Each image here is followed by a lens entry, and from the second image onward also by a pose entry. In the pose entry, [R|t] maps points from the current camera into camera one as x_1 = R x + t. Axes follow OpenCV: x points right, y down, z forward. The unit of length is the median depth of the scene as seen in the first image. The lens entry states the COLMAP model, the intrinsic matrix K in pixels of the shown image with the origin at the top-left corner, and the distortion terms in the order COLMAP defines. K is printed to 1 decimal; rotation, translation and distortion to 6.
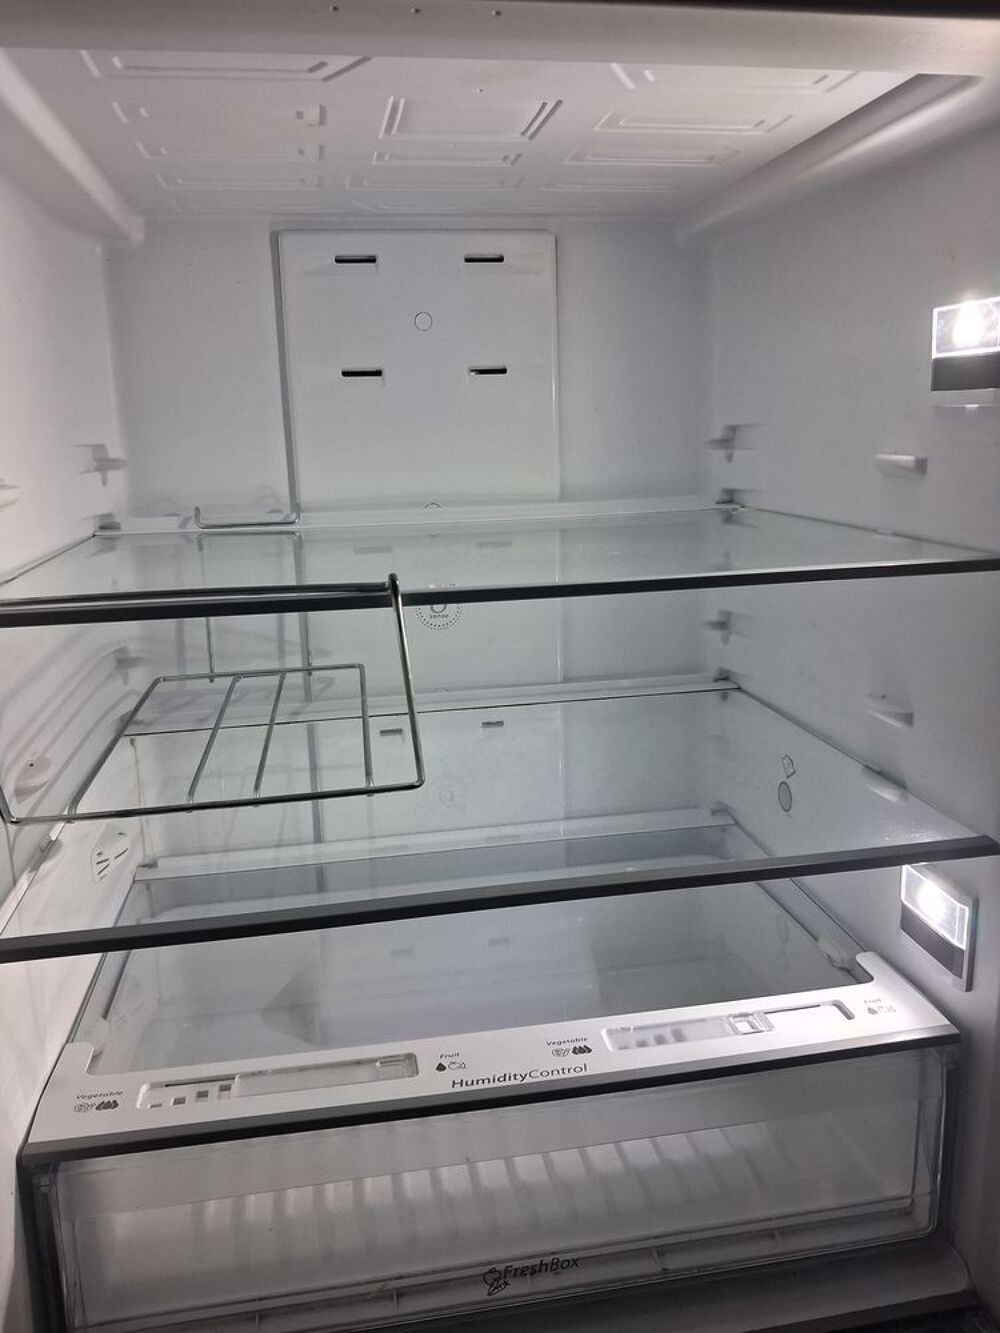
lens RADIAL K [[1024.8, 0, 495.8], [0, 1024.8, 656.3], [0, 0, 1]] dist [-0.006585, -0.006247]
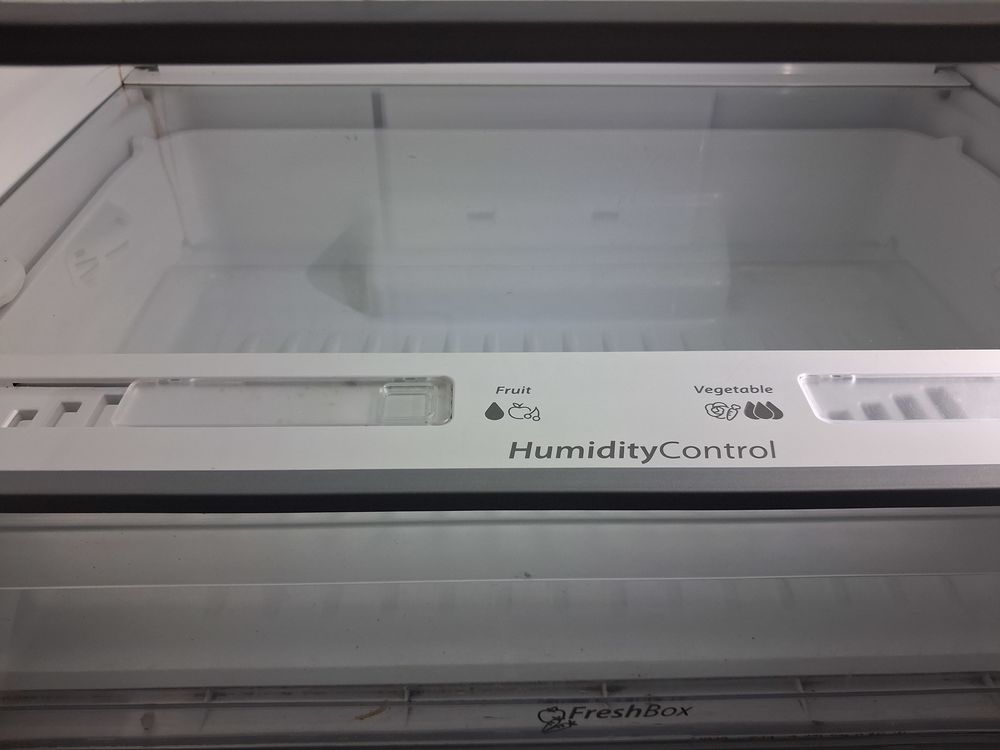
lens RADIAL K [[768.8, 0, 497.0], [0, 768.8, 371.1], [0, 0, 1]] dist [-0.006585, -0.006247]
pose [[0.988659, 0.118365, -0.092428, -0.017353], [-0.065225, 0.892818, 0.445671, 0.201383], [0.135273, -0.434588, 0.890413, 0.646307]]
